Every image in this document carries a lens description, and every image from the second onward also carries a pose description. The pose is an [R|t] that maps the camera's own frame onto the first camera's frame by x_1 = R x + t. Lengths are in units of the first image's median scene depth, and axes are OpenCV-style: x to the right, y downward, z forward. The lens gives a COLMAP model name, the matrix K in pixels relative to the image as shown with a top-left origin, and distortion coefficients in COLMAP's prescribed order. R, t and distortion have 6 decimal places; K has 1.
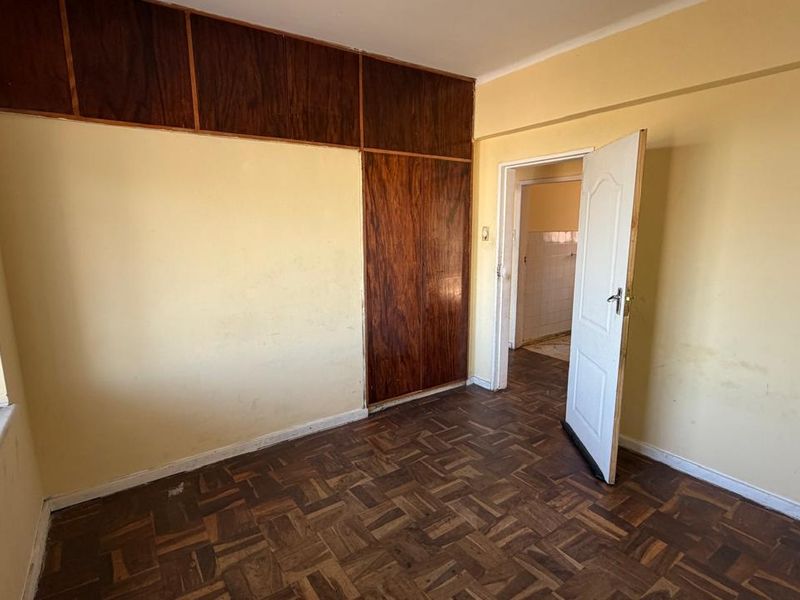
lens RADIAL K [[428.6, 0, 400.6], [0, 428.6, 301.1], [0, 0, 1]] dist [0.001183, -0.000962]
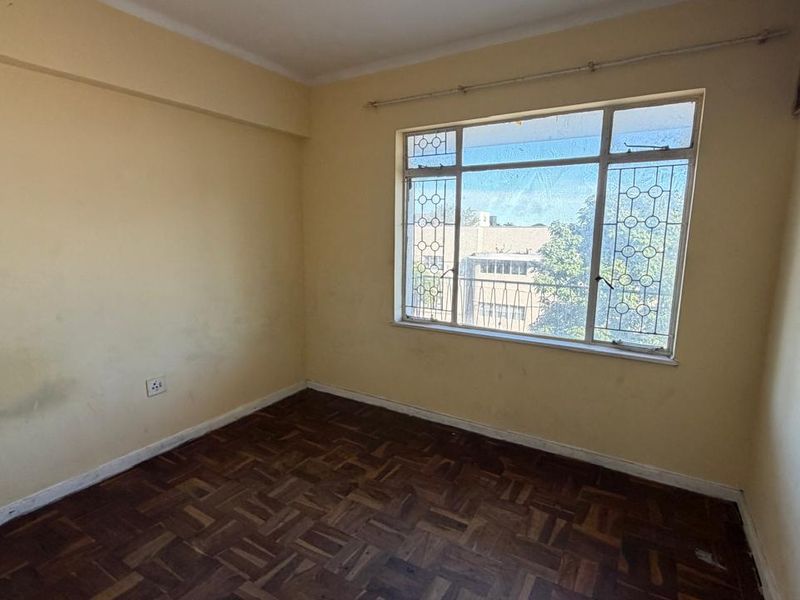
lens RADIAL K [[428.6, 0, 398.9], [0, 428.6, 299.7], [0, 0, 1]] dist [0.001183, -0.000962]
pose [[-0.914925, 0.061144, -0.398966, 0.358475], [-0.074110, 0.946205, 0.314965, -0.271713], [0.396762, 0.317737, -0.861175, 1.645544]]
